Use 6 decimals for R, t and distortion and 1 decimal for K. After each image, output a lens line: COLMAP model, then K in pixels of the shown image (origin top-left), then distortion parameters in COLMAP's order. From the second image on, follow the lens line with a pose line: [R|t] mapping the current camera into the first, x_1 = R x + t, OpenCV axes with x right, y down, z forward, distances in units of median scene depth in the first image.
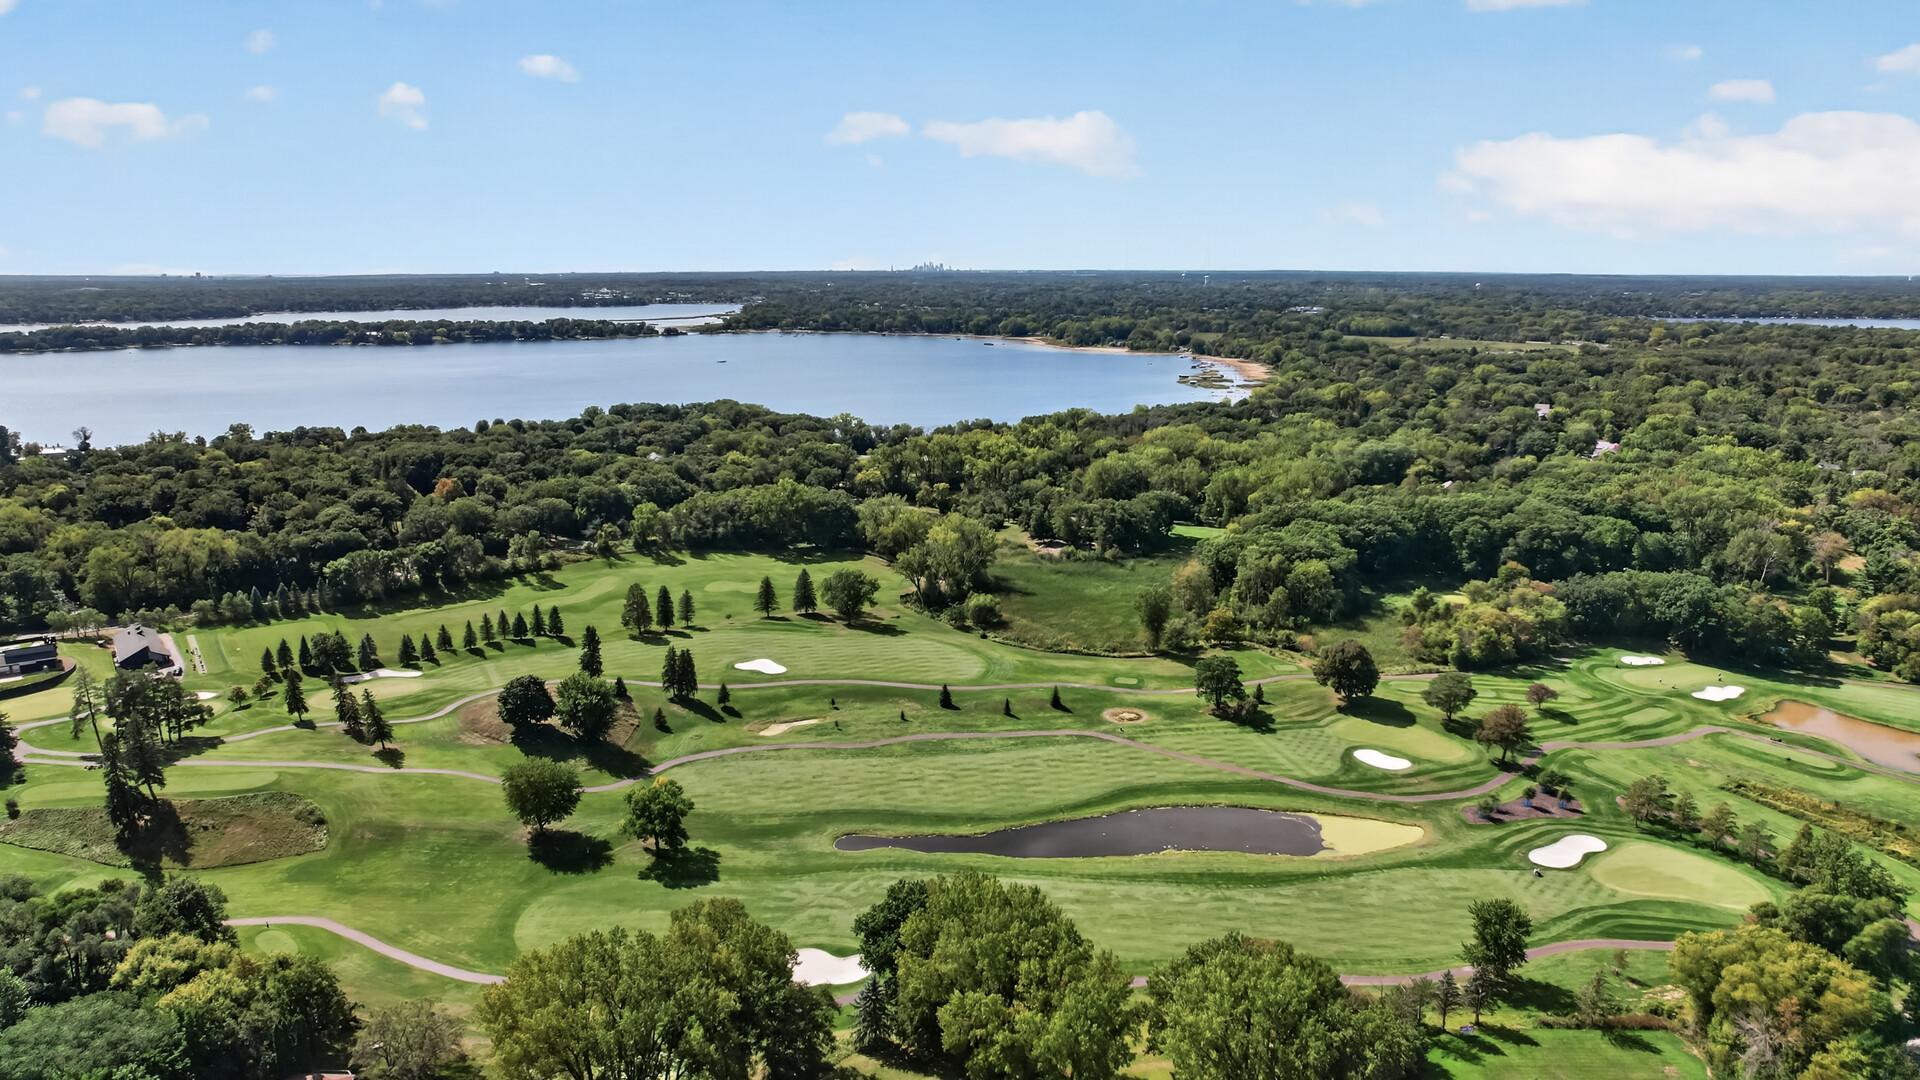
lens RADIAL K [[1236.7, 0, 964.7], [0, 1236.7, 516.7], [0, 0, 1]] dist [-0.064595, 0.062495]
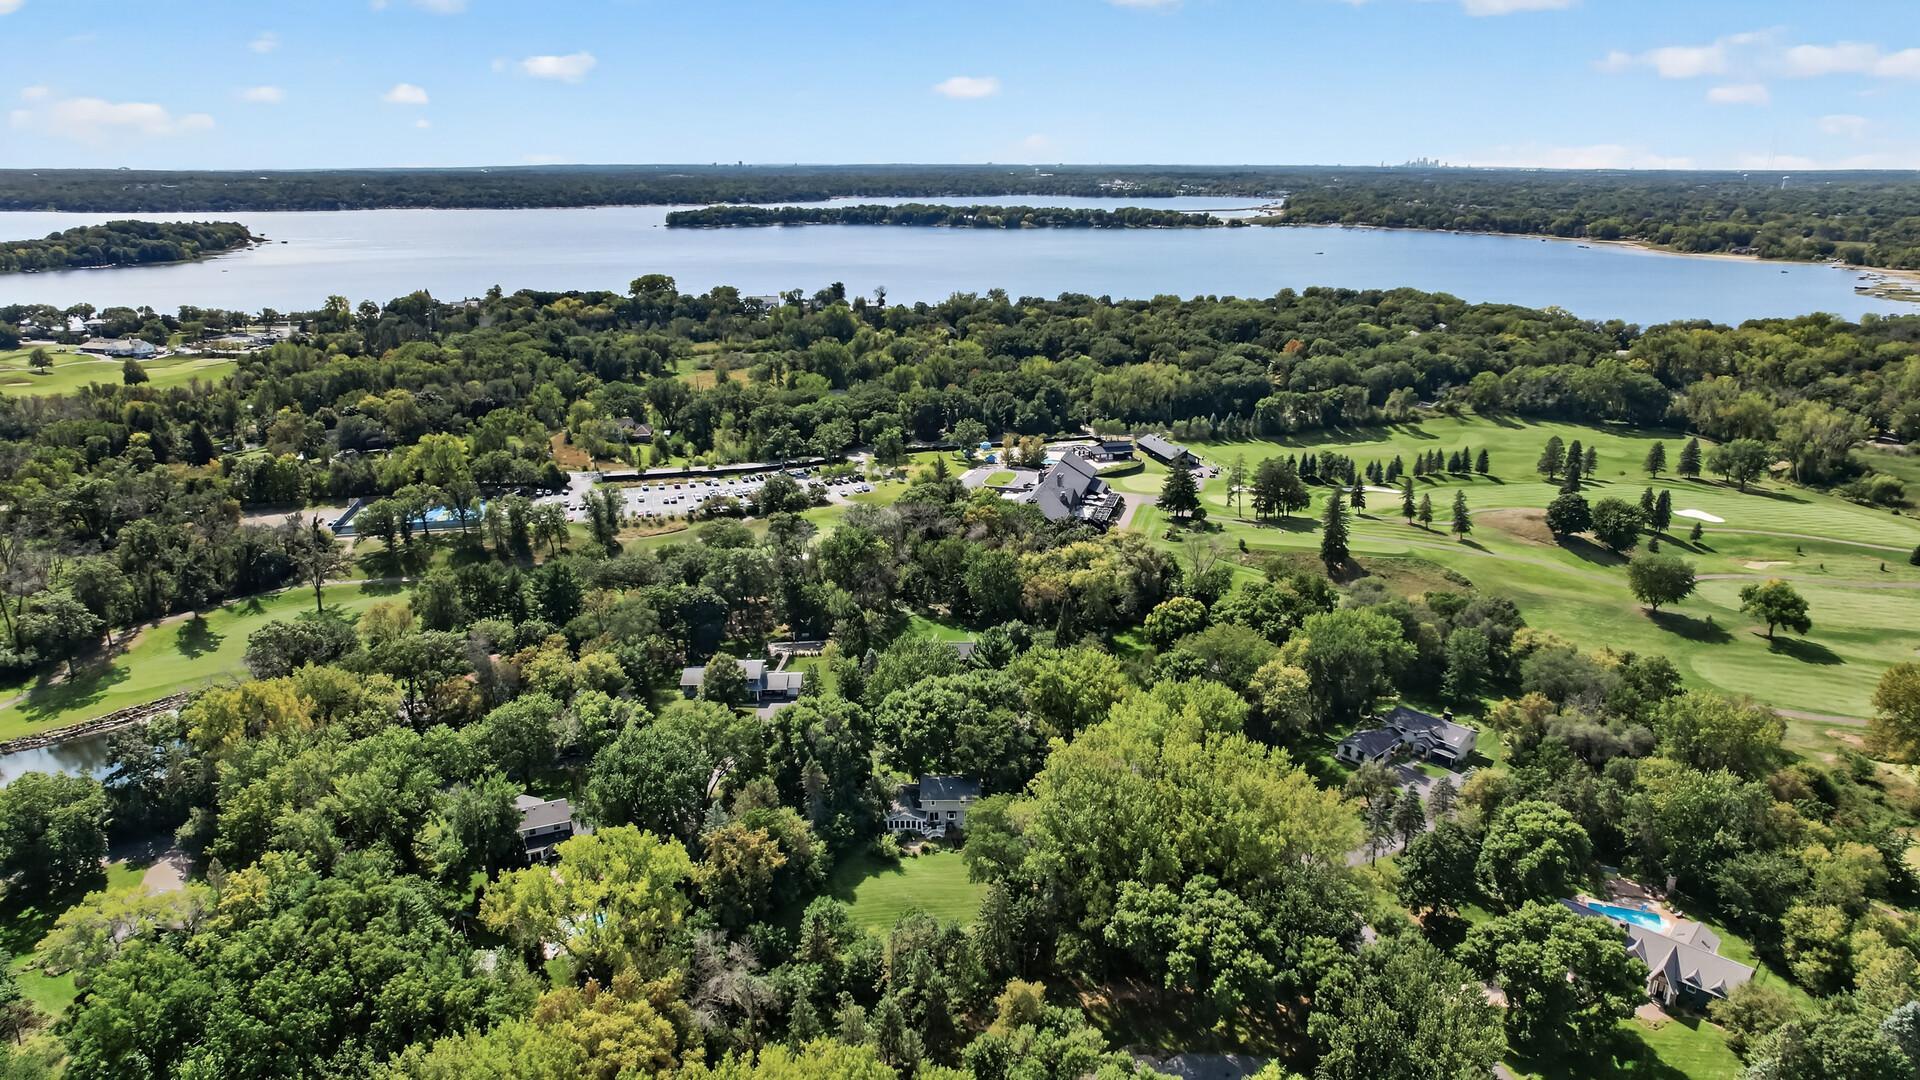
lens RADIAL K [[1228.1, 0, 963.2], [0, 1228.1, 542.9], [0, 0, 1]] dist [-0.066767, 0.055204]
pose [[0.933446, 0.110268, -0.341351, -0.082838], [-0.074231, 0.990362, 0.116931, 0.013239], [0.350955, -0.083810, 0.932634, -0.058019]]
